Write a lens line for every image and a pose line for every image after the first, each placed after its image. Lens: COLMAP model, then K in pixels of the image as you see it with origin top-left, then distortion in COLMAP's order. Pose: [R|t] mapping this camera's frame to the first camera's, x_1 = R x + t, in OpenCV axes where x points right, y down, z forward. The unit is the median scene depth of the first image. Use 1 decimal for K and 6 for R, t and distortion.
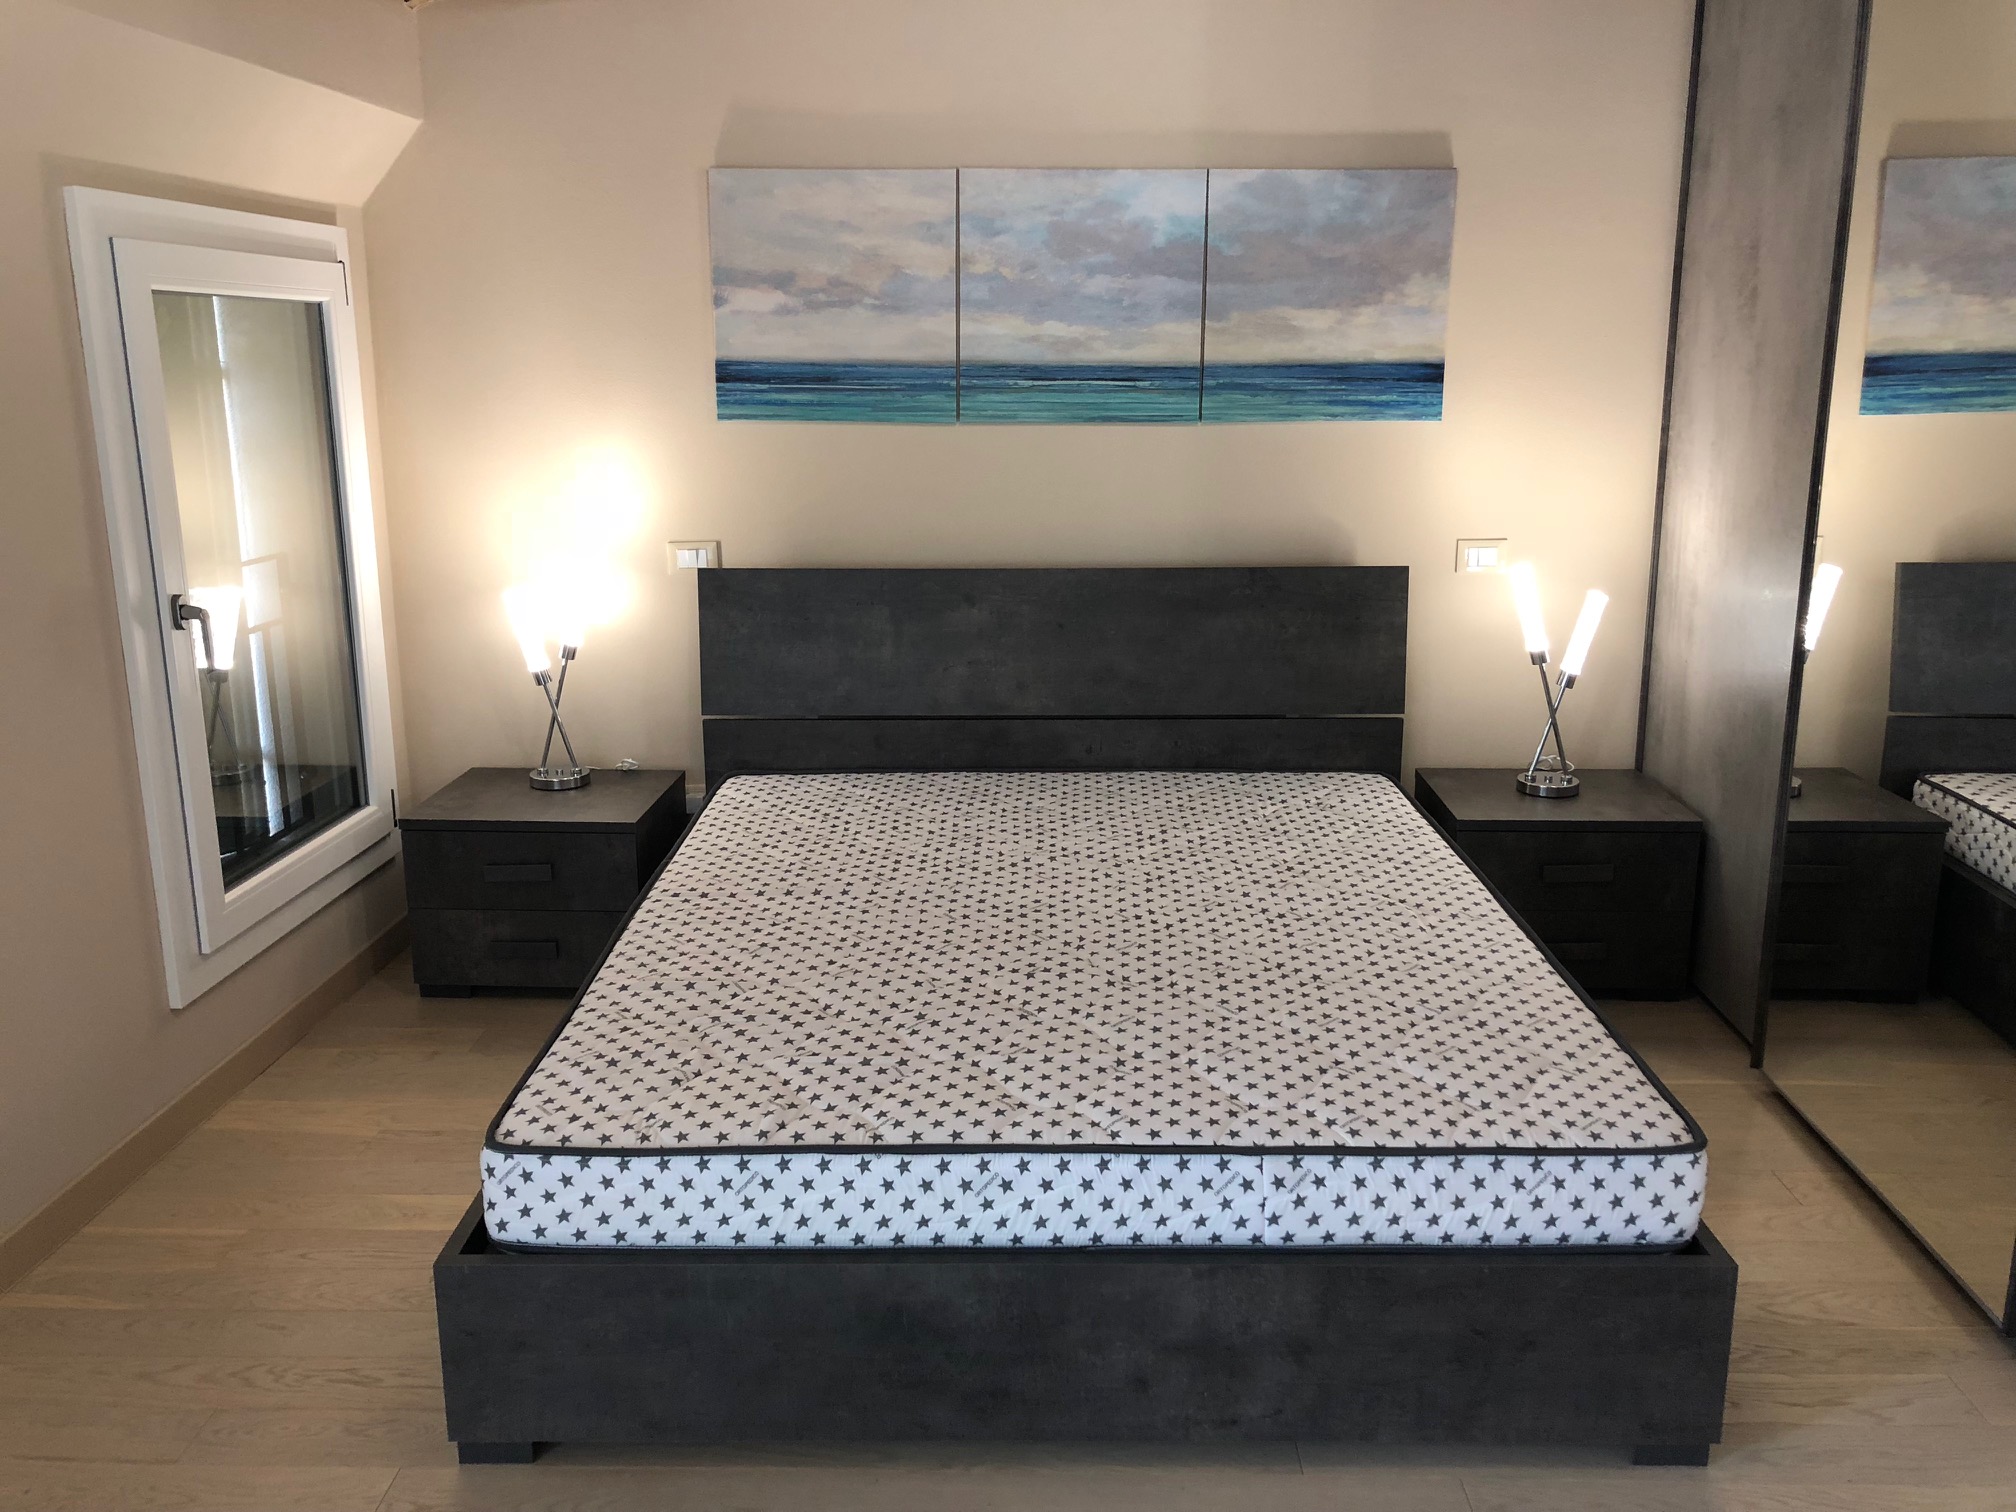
lens RADIAL K [[1643.6, 0, 1008.8], [0, 1643.6, 746.5], [0, 0, 1]] dist [0.040458, -0.052380]
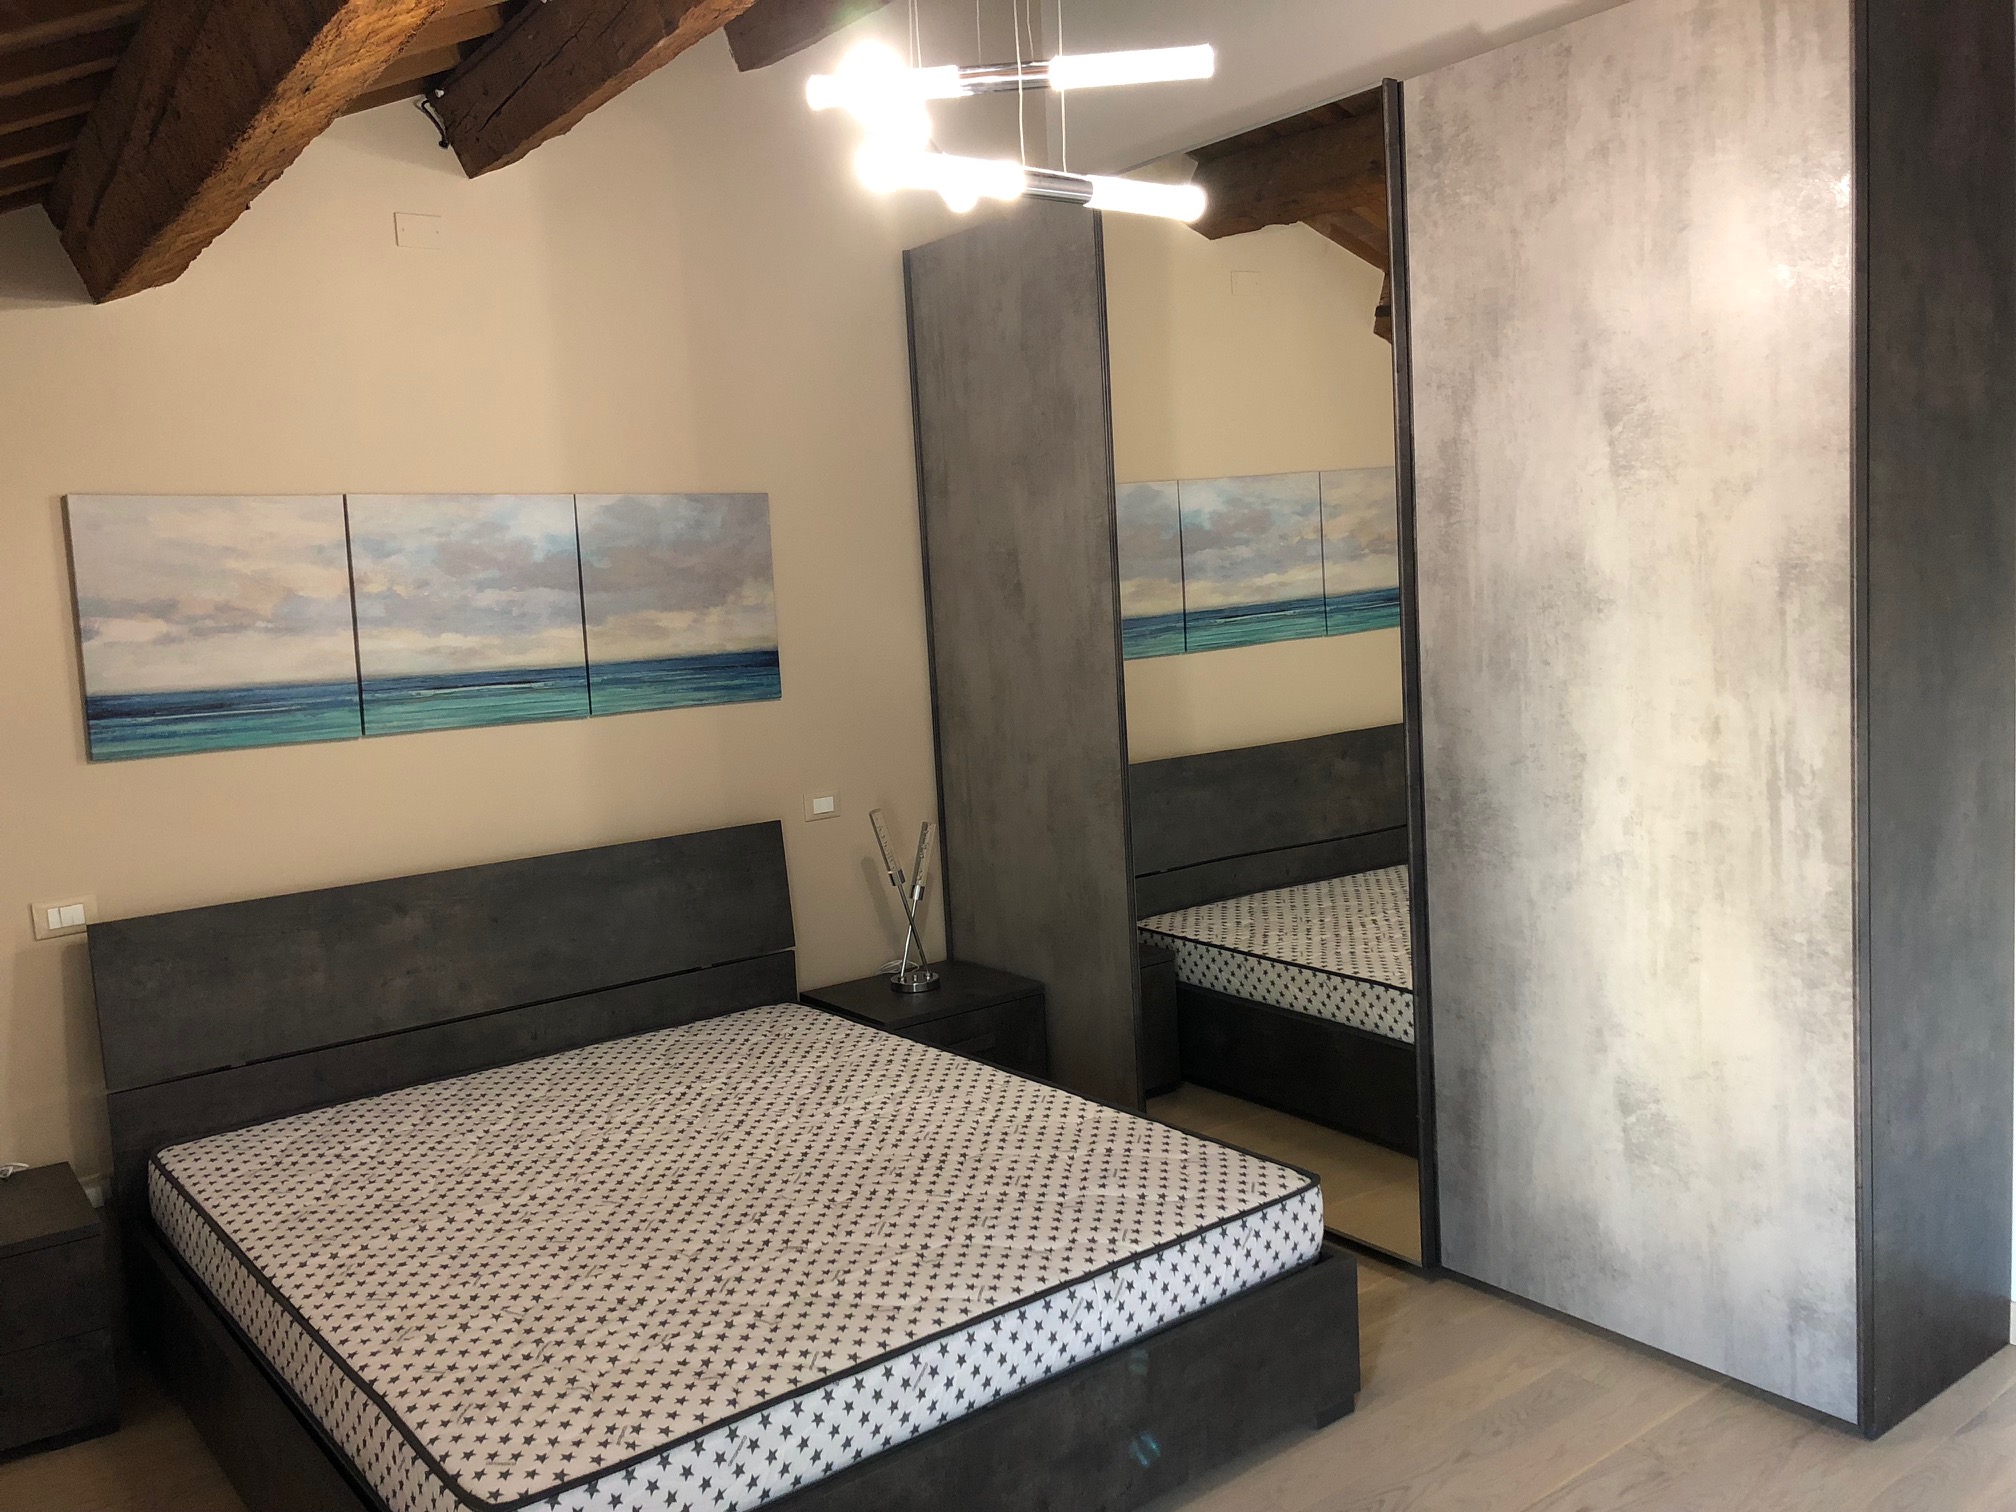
lens RADIAL K [[1643.6, 0, 1002.2], [0, 1643.6, 741.7], [0, 0, 1]] dist [0.040458, -0.052380]
pose [[0.779766, -0.098360, 0.618296, -0.444074], [0.193967, 0.976944, -0.089207, -0.037587], [-0.595266, 0.189489, 0.780866, -0.015400]]
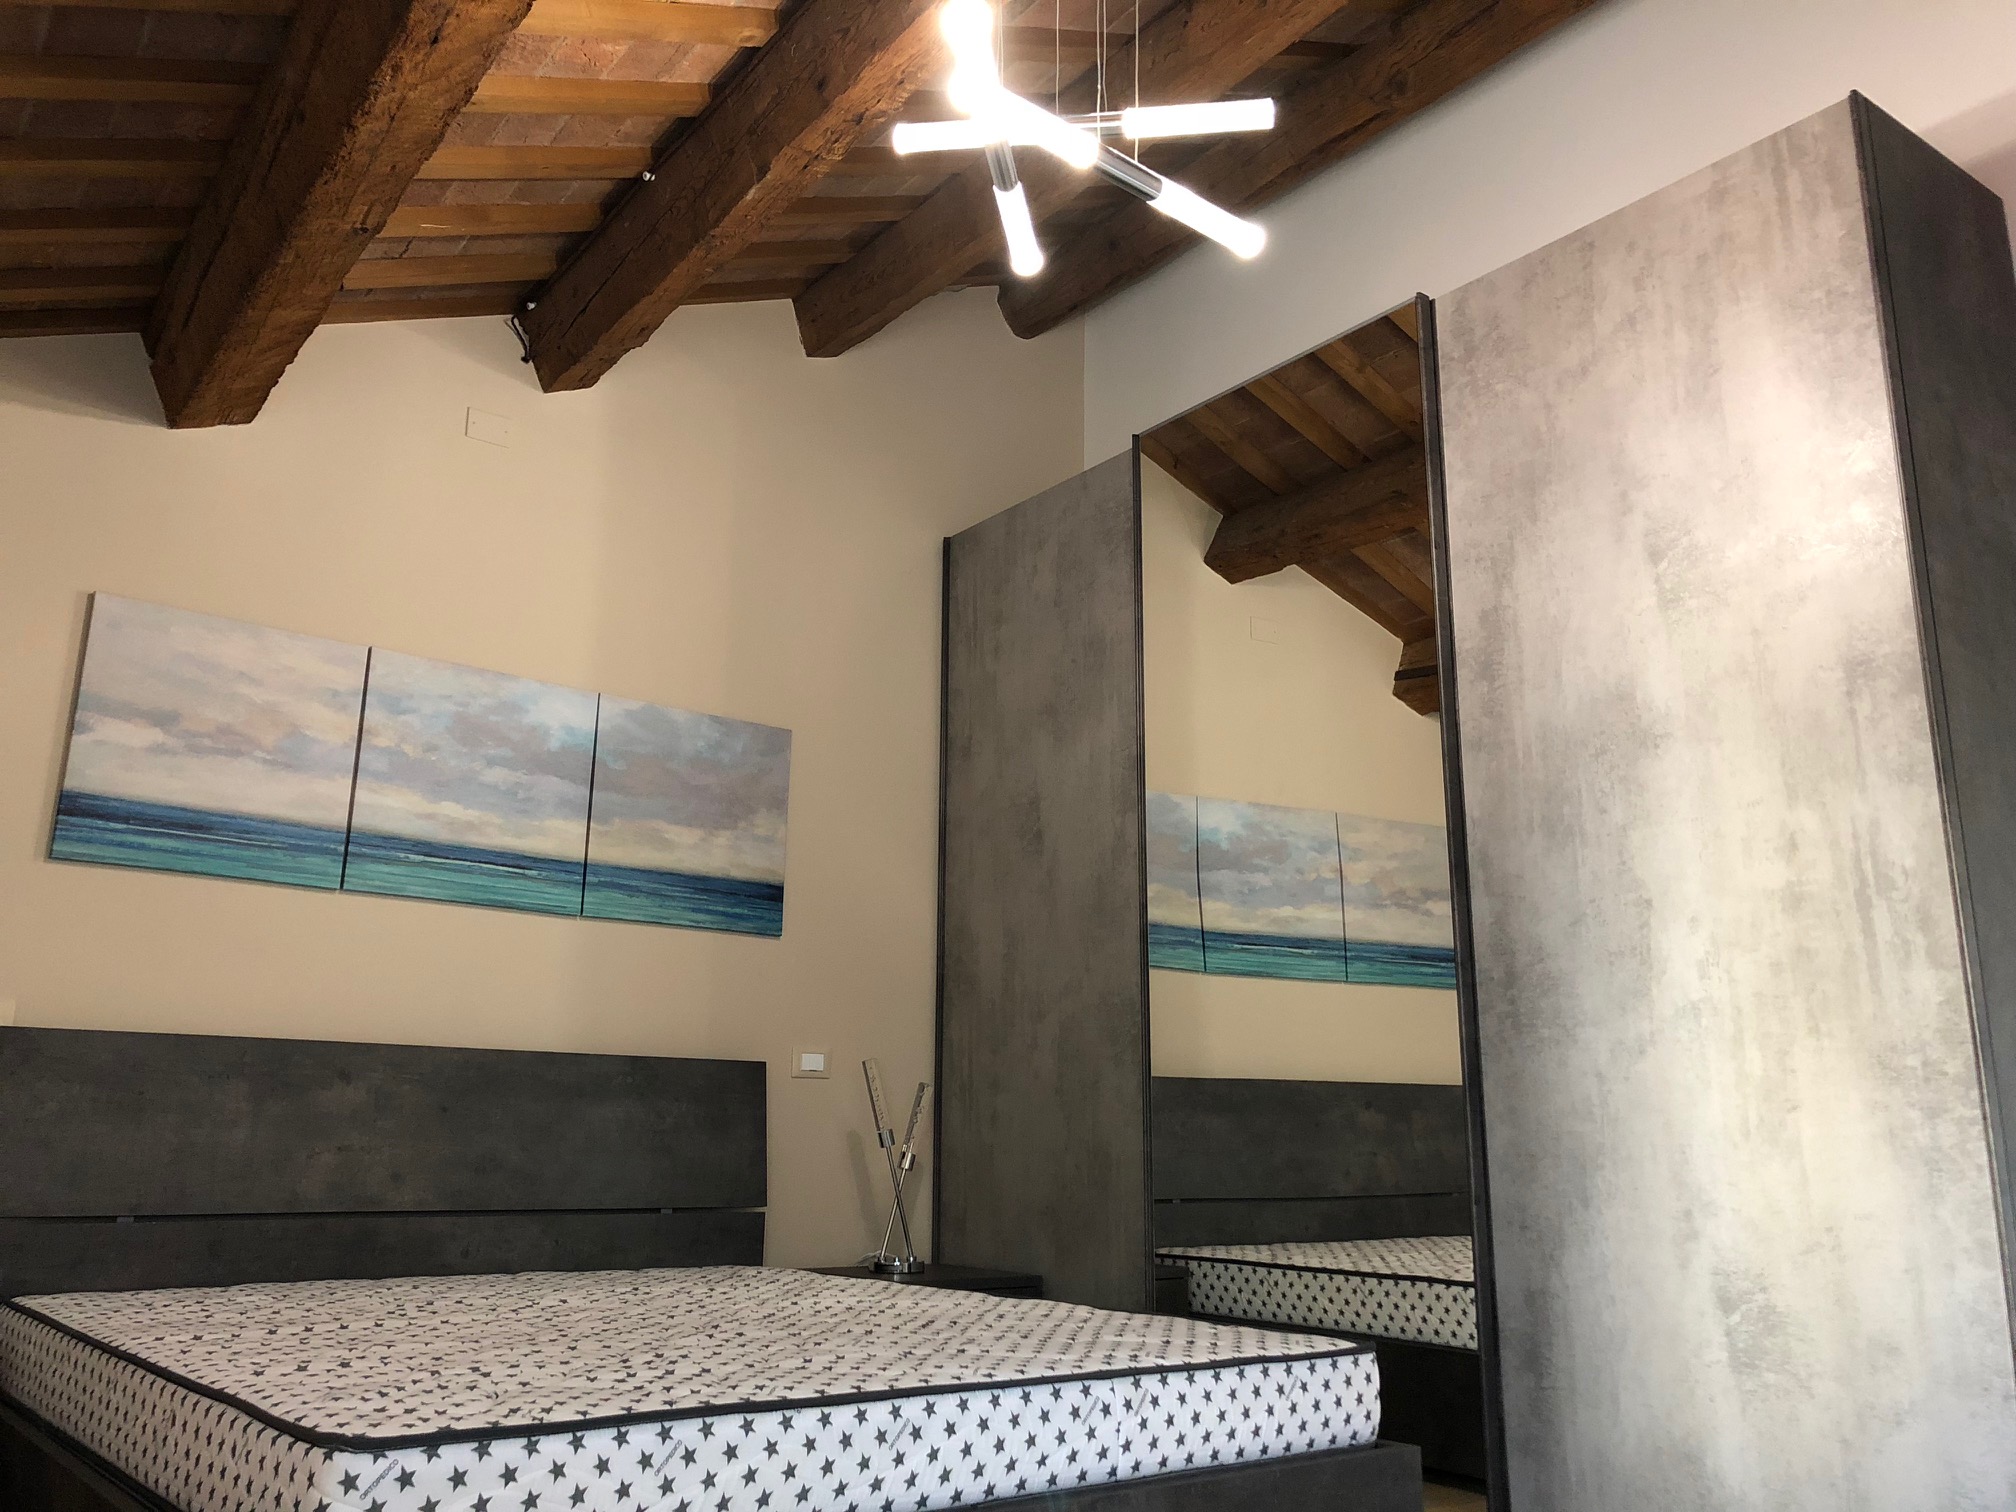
lens RADIAL K [[1643.6, 0, 1005.0], [0, 1643.6, 741.7], [0, 0, 1]] dist [0.040458, -0.052380]
pose [[0.773856, 0.164466, 0.611636, -0.418209], [0.134704, 0.900866, -0.412669, 0.212865], [-0.618872, 0.401736, 0.674986, 0.121338]]
